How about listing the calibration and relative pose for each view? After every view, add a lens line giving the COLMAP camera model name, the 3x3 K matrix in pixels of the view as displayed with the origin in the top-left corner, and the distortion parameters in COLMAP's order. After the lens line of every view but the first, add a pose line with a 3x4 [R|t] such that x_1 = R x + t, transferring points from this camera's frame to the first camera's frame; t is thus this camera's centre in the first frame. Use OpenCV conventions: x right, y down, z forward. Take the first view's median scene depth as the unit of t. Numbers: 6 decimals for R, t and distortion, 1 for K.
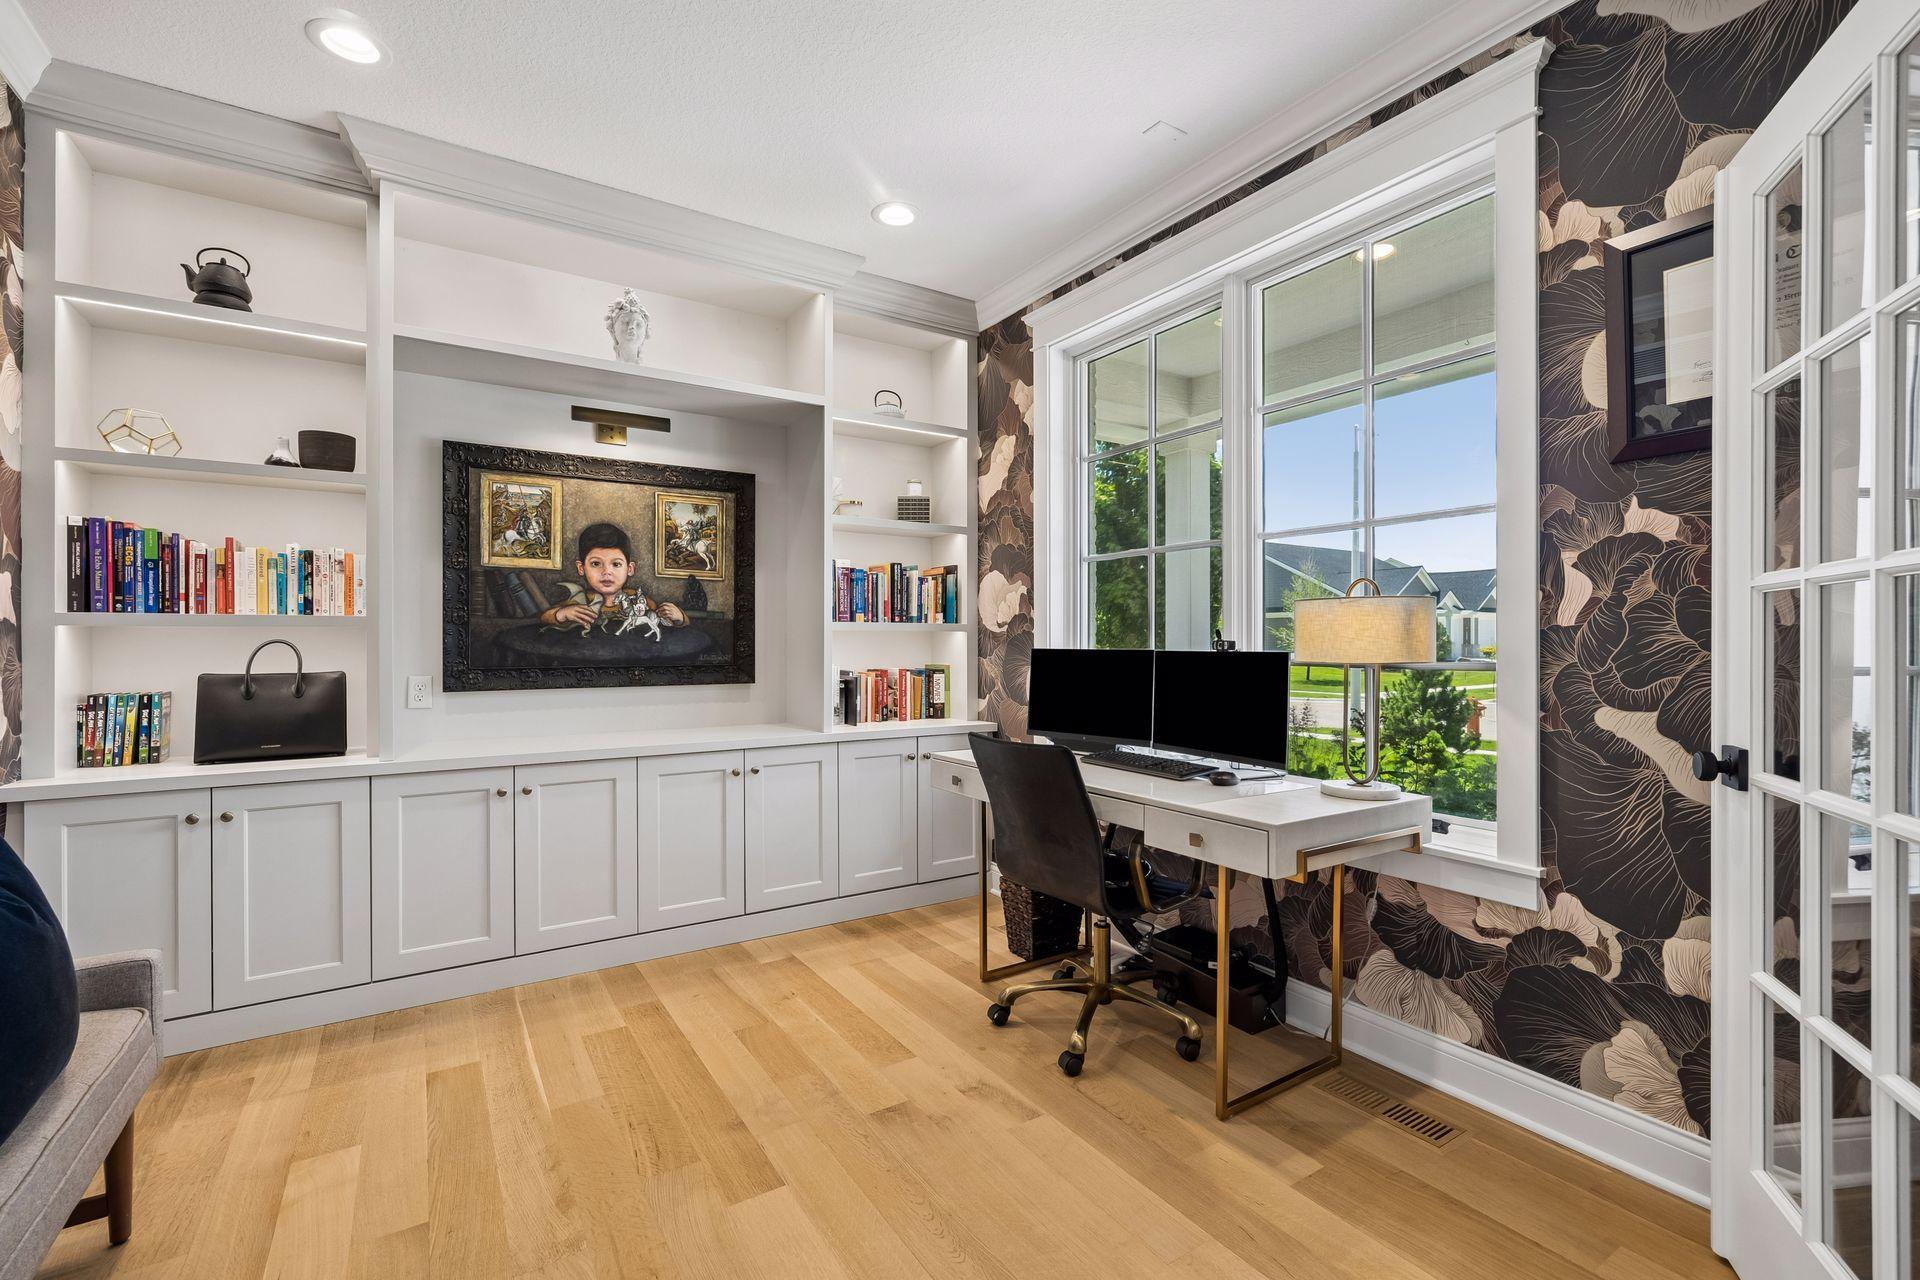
lens RADIAL K [[833.6, 0, 960.0], [0, 833.6, 640.0], [0, 0, 1]] dist [0.000598, -0.000499]
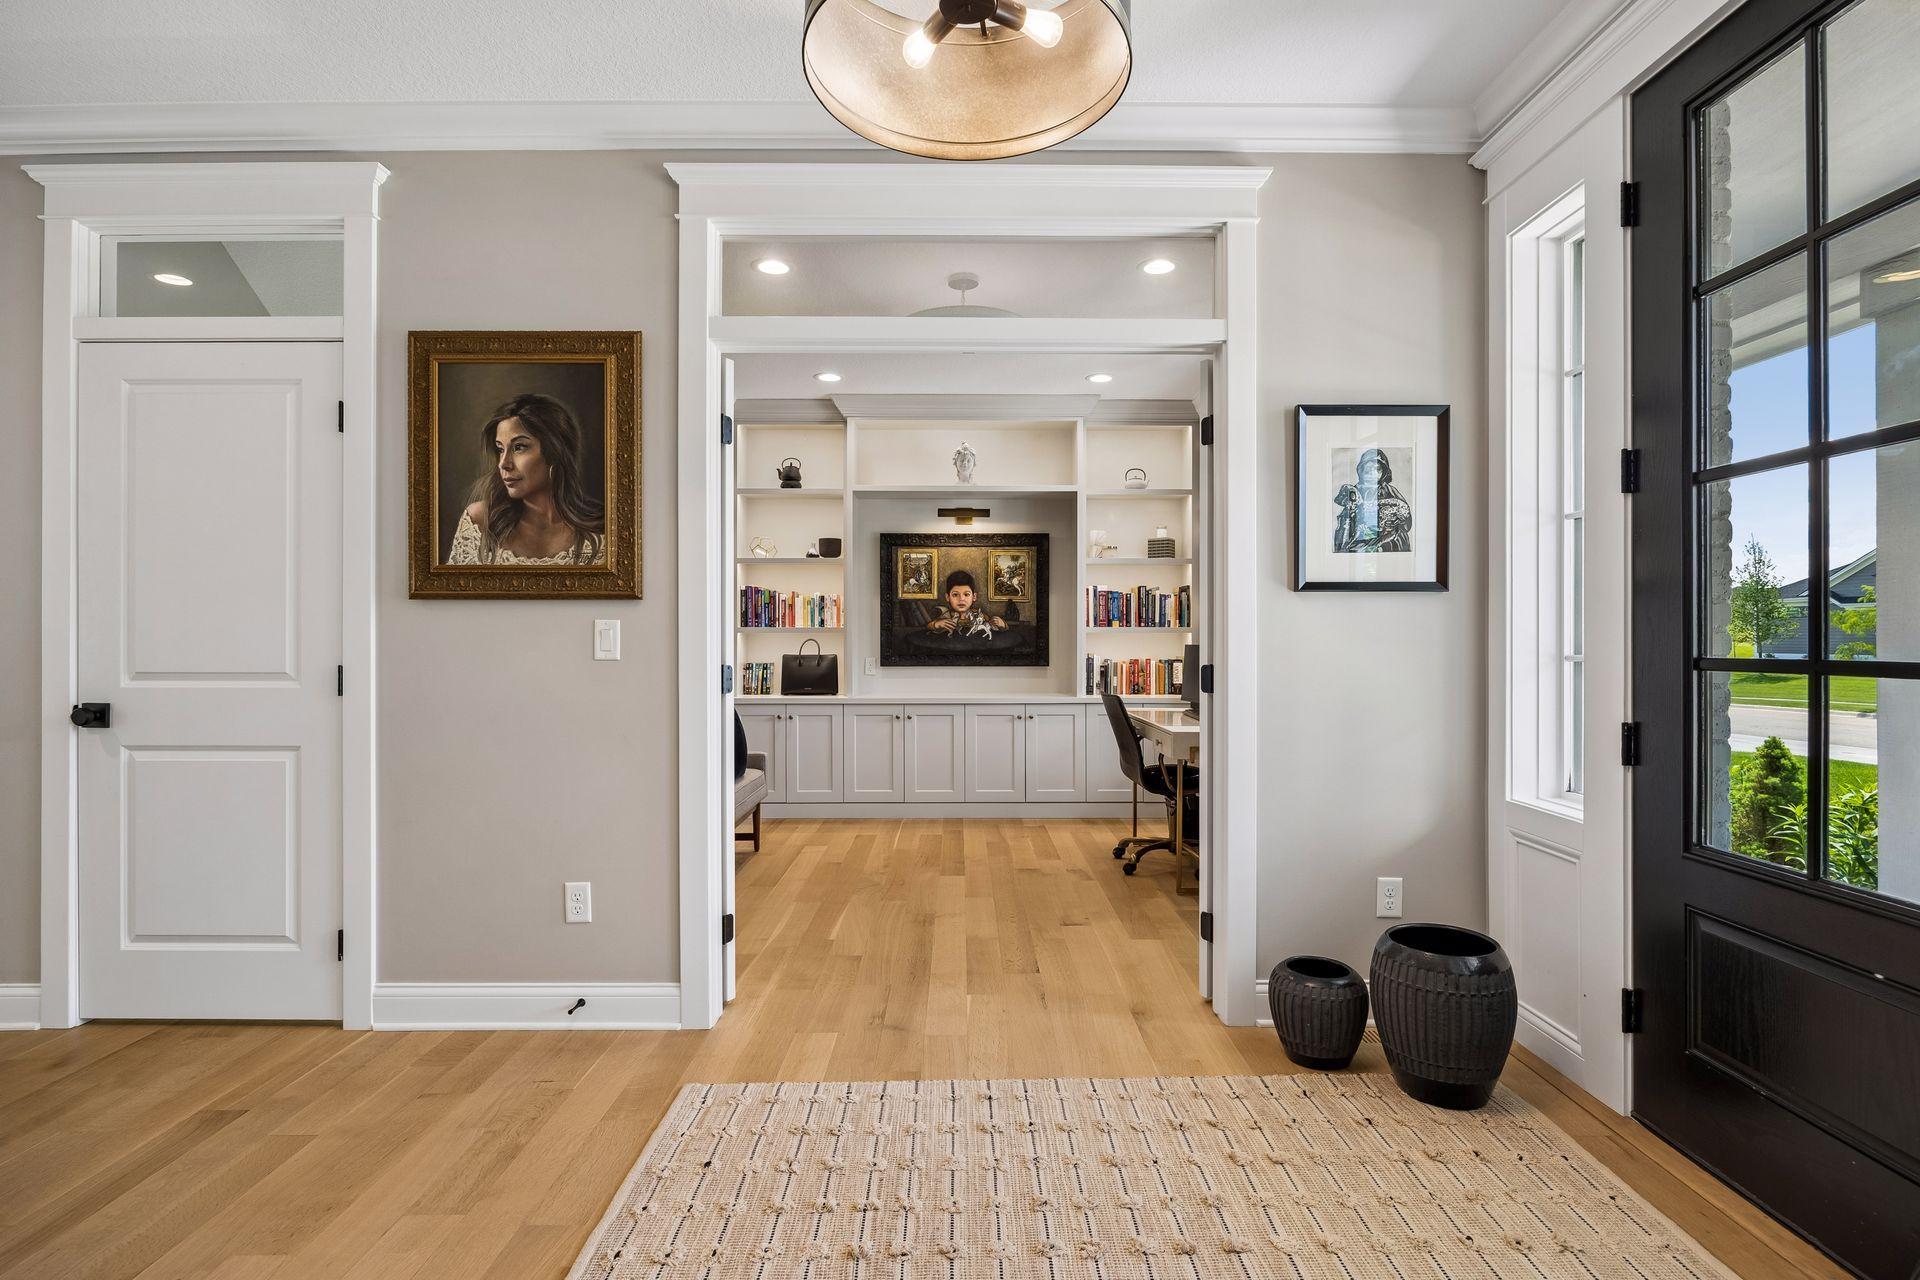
lens RADIAL K [[857.0, 0, 960.0], [0, 857.0, 640.0], [0, 0, 1]] dist [-0.003831, 0.000604]
pose [[0.846943, 0.002072, -0.531680, 0.646620], [0.000121, 0.999992, 0.004091, -0.006198], [0.531684, -0.003529, 0.846936, -0.628678]]
